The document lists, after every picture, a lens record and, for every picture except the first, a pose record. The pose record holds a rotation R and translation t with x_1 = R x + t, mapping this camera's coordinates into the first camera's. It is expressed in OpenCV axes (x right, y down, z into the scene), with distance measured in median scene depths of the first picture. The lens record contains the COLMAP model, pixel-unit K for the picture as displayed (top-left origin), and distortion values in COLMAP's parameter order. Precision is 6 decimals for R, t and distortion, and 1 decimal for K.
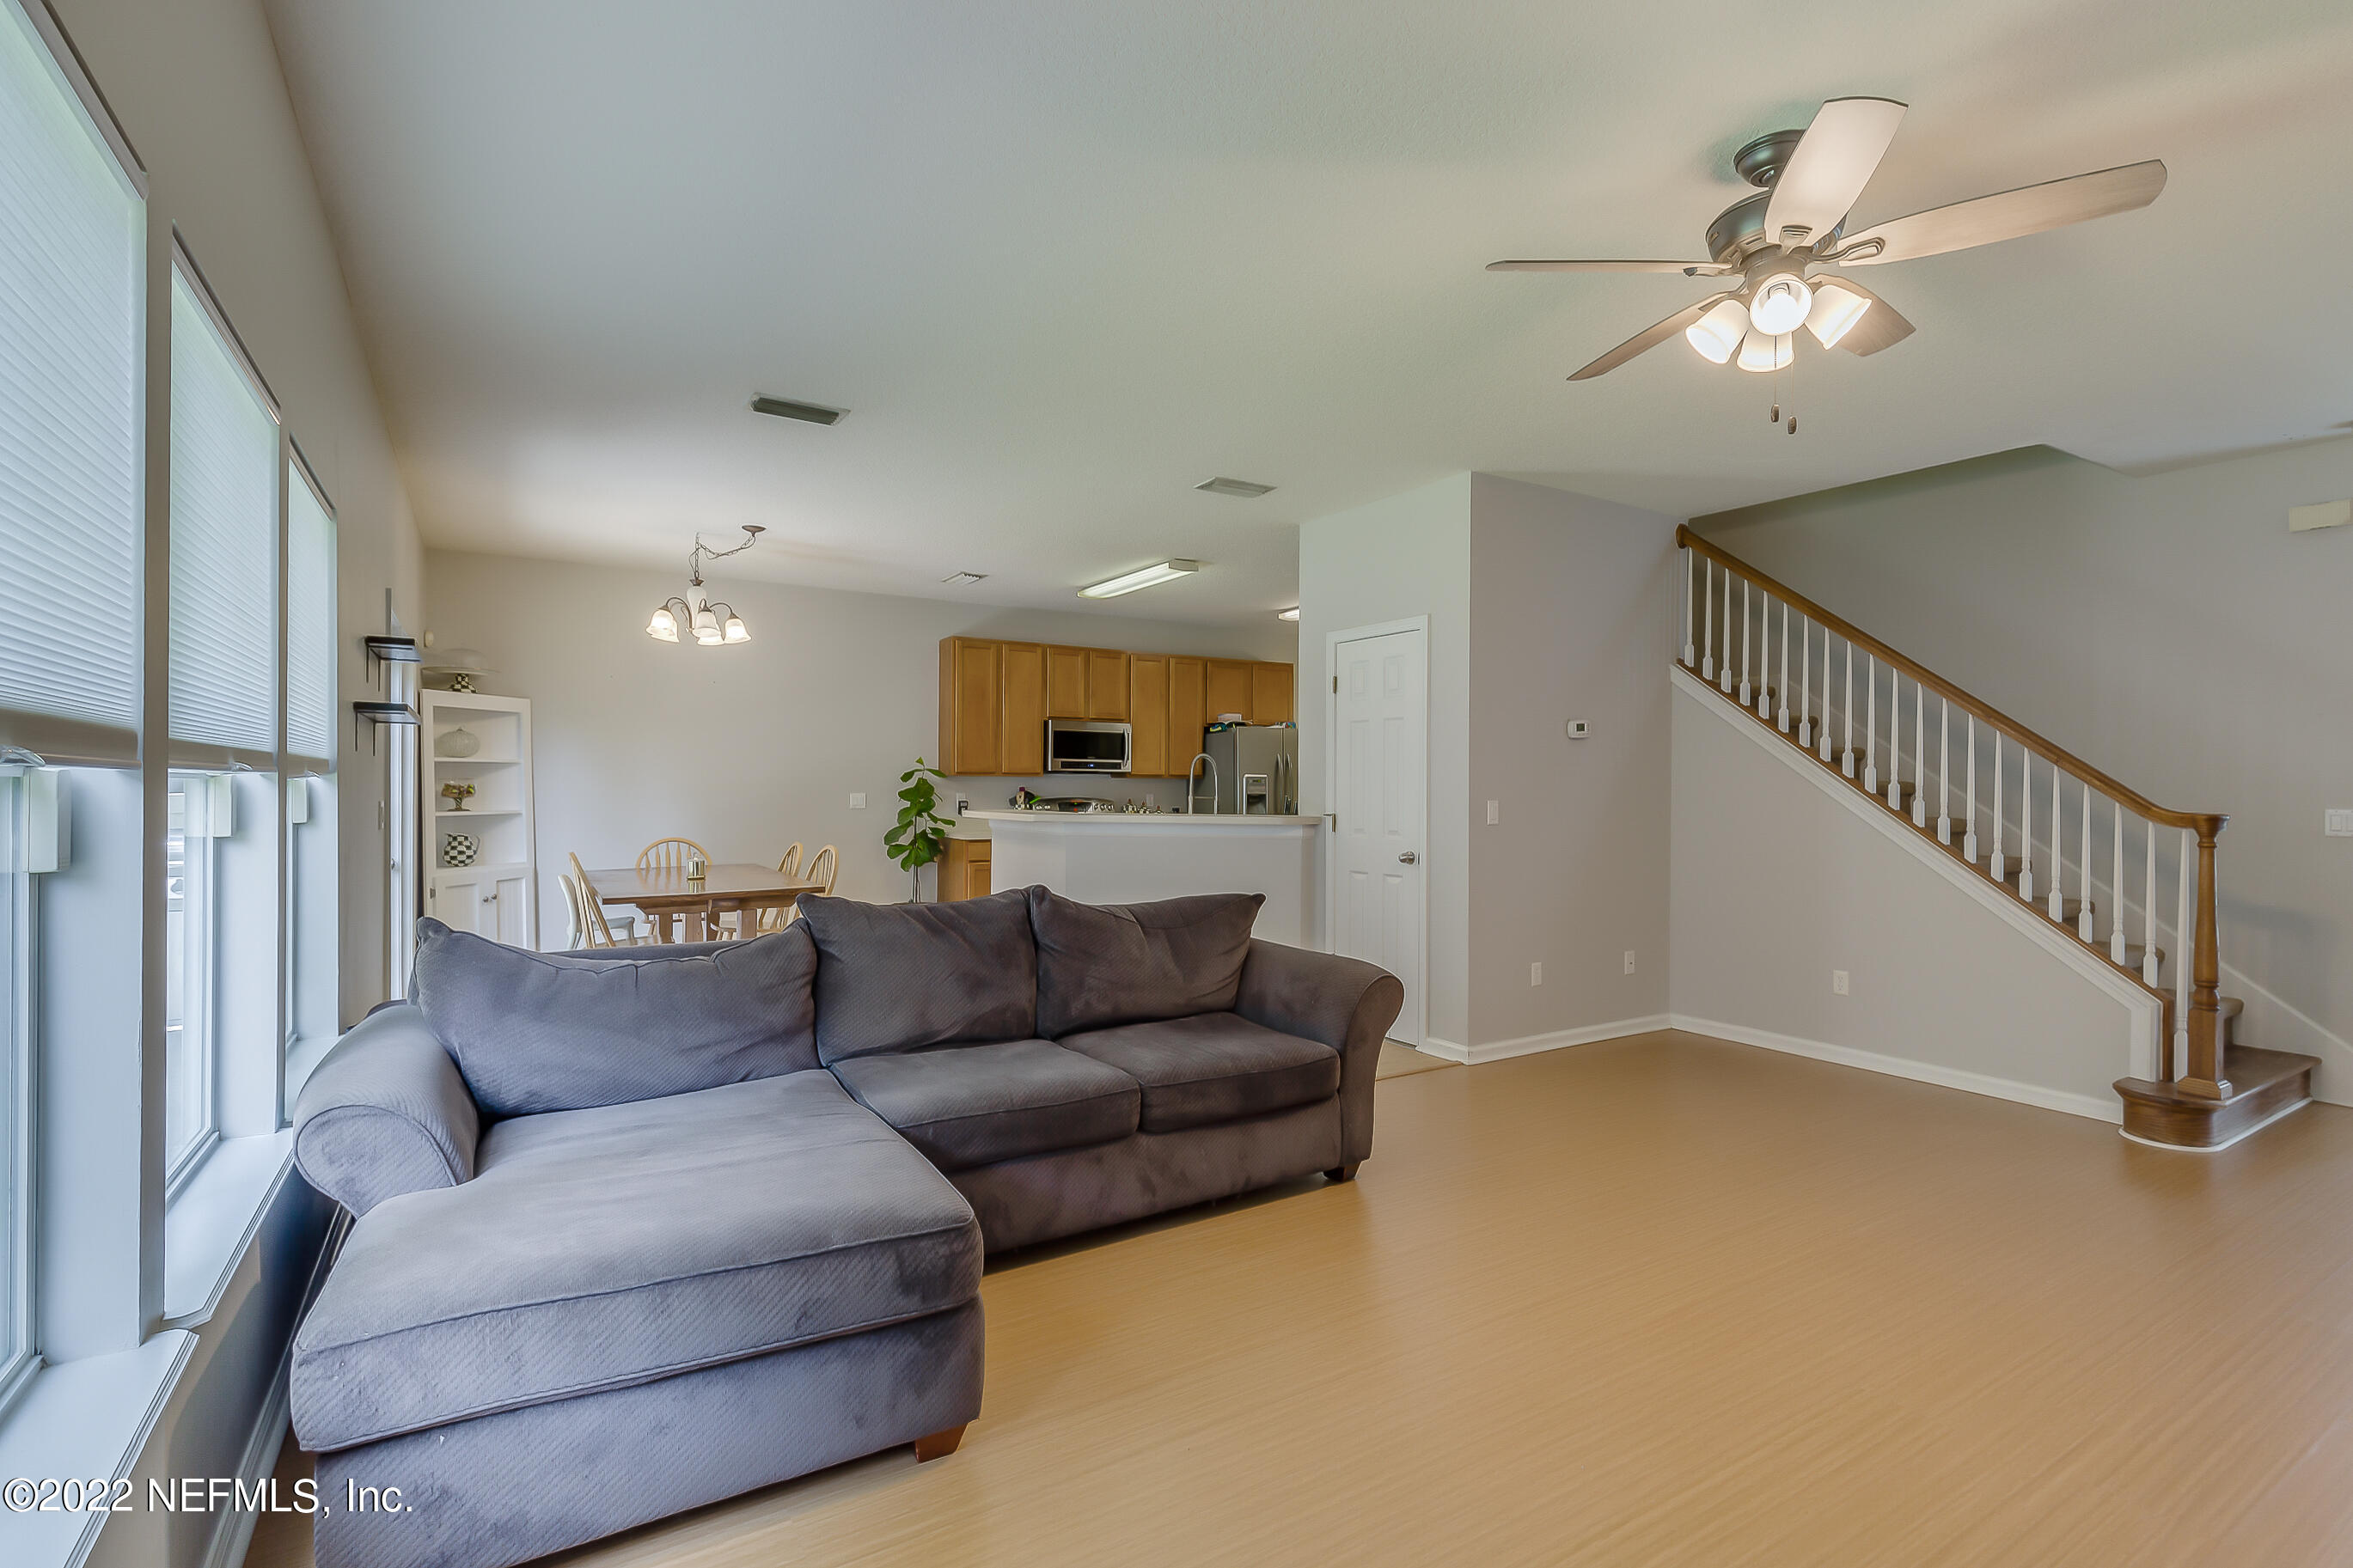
lens RADIAL K [[1010.7, 0, 1265.3], [0, 1010.7, 789.5], [0, 0, 1]] dist [-0.000217, -0.000017]
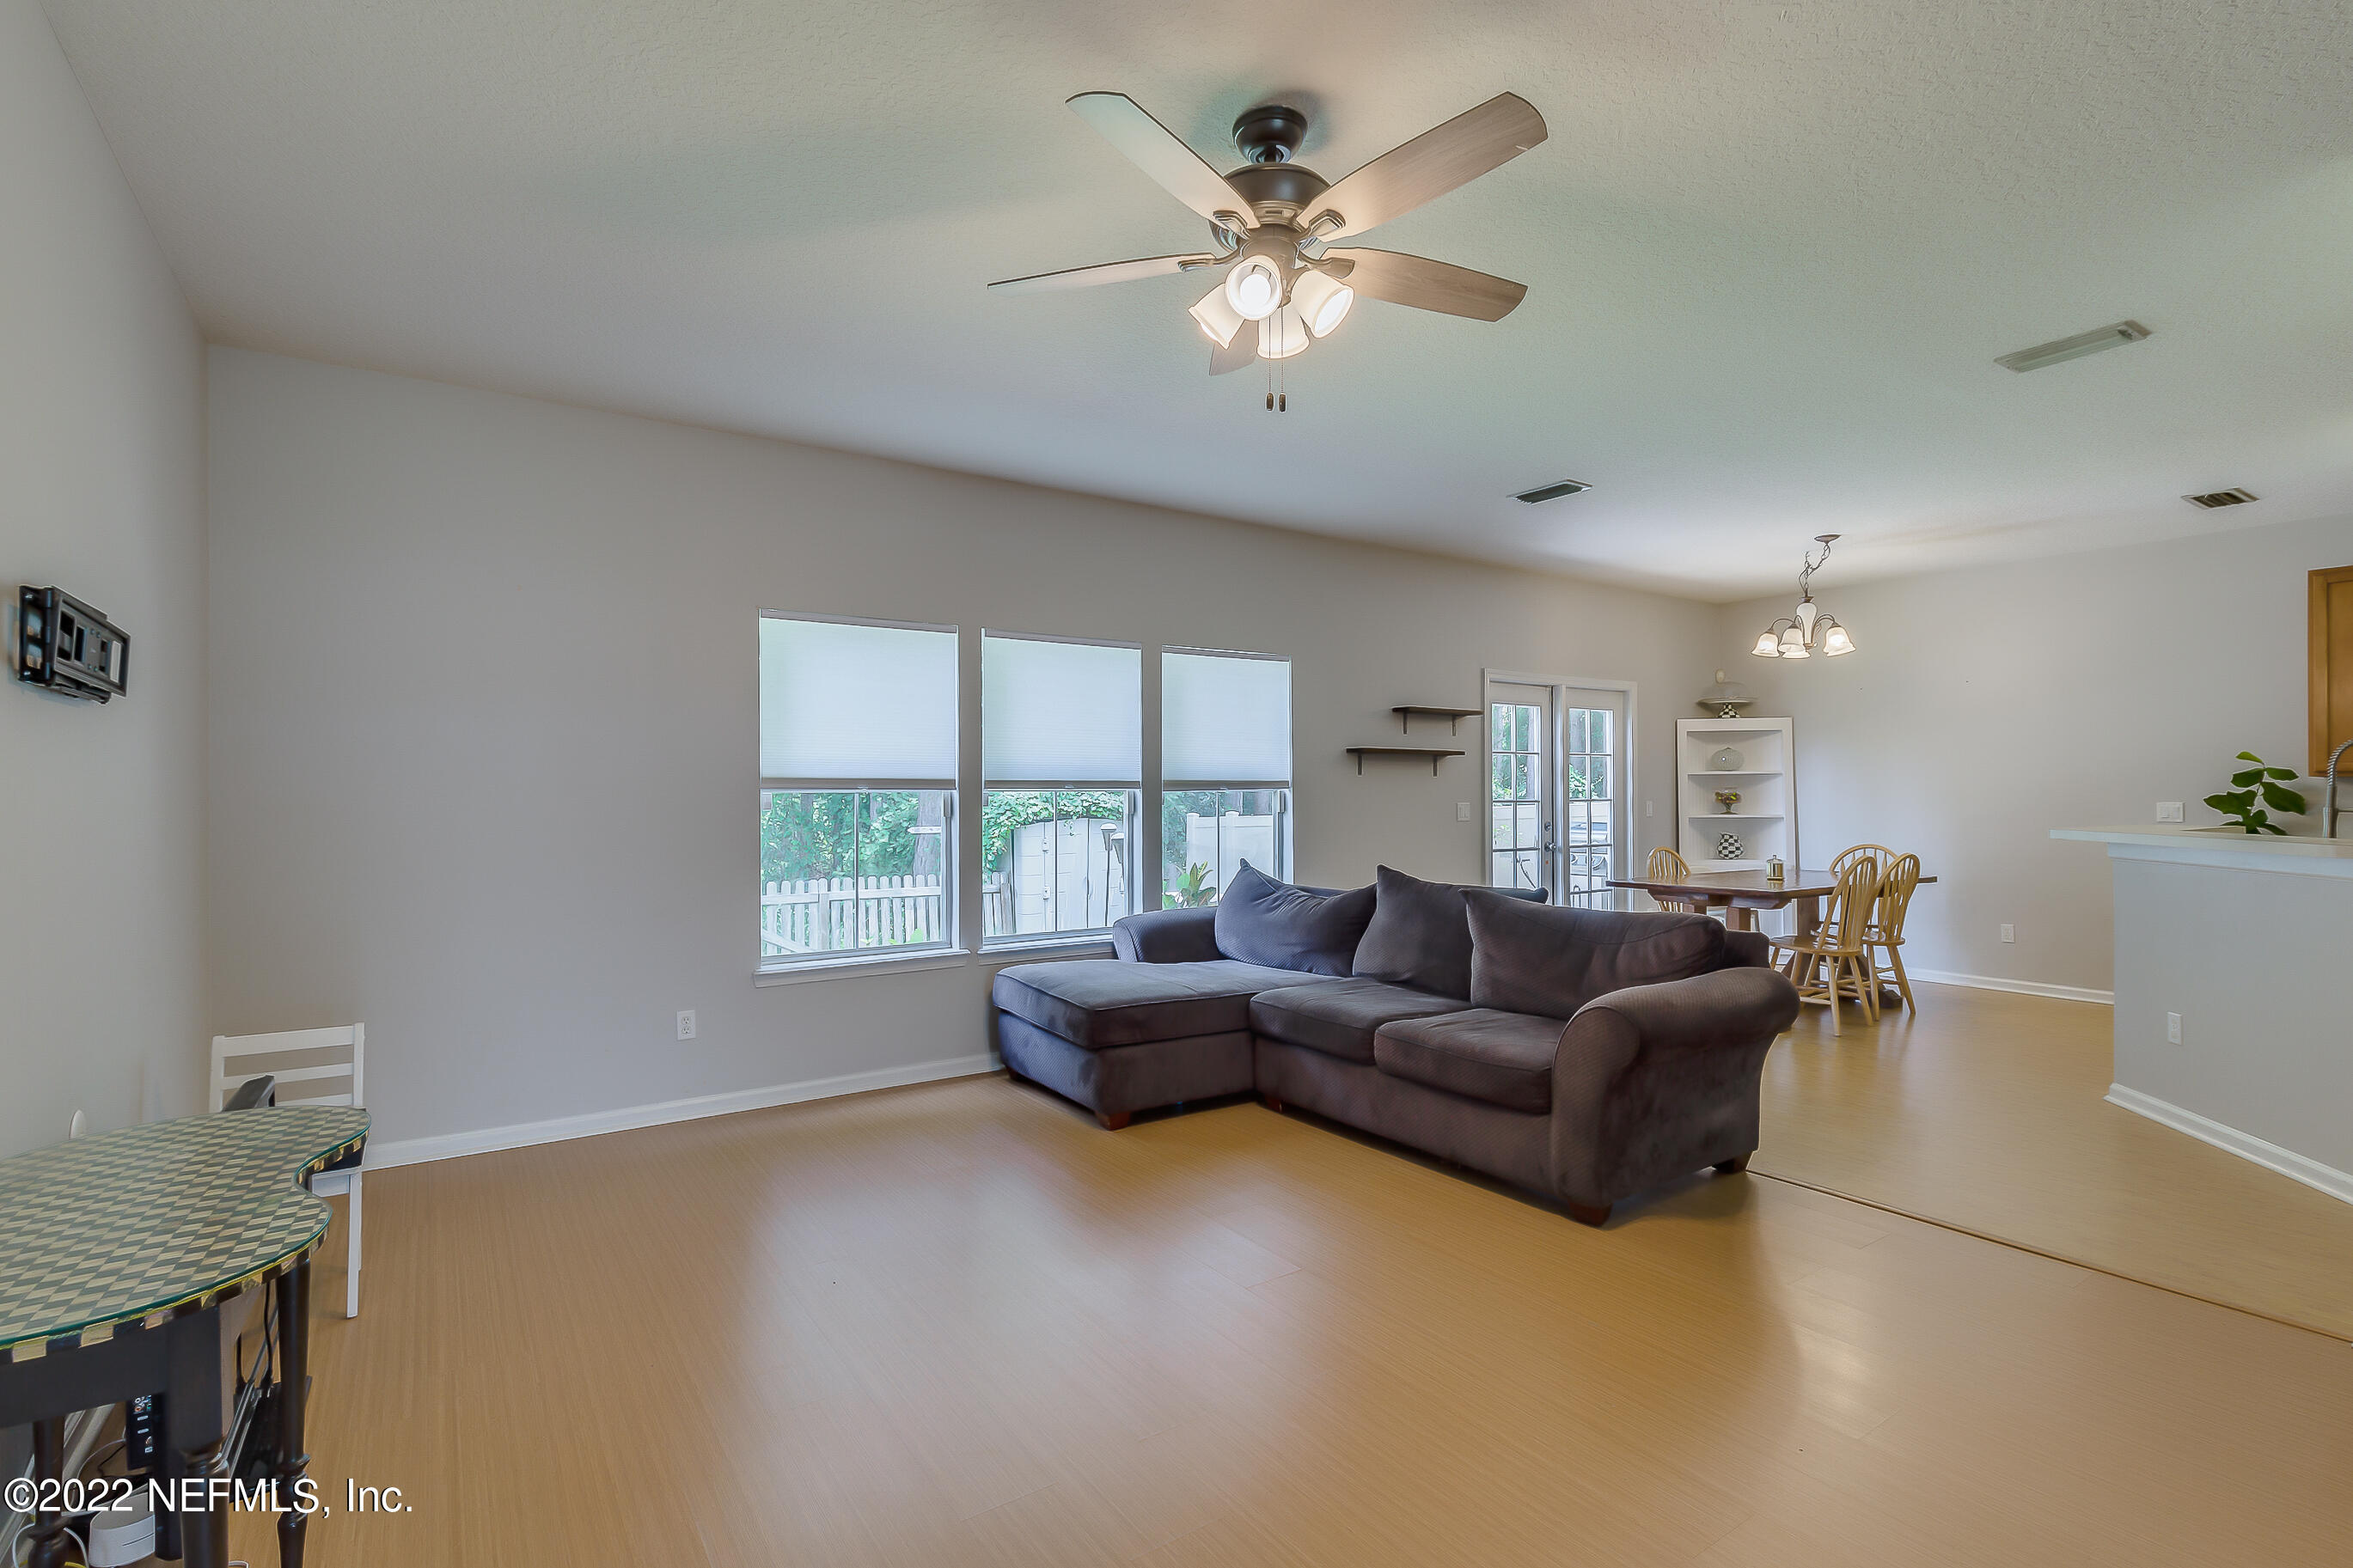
lens RADIAL K [[1180.2, 0, 1257.7], [0, 1180.2, 784.1], [0, 0, 1]] dist [0.002495, 0.000707]
pose [[0.062013, -0.012283, -0.998000, 0.642235], [-0.000496, 0.999924, -0.012337, 0.002441], [0.998075, 0.001260, 0.062002, 0.364373]]
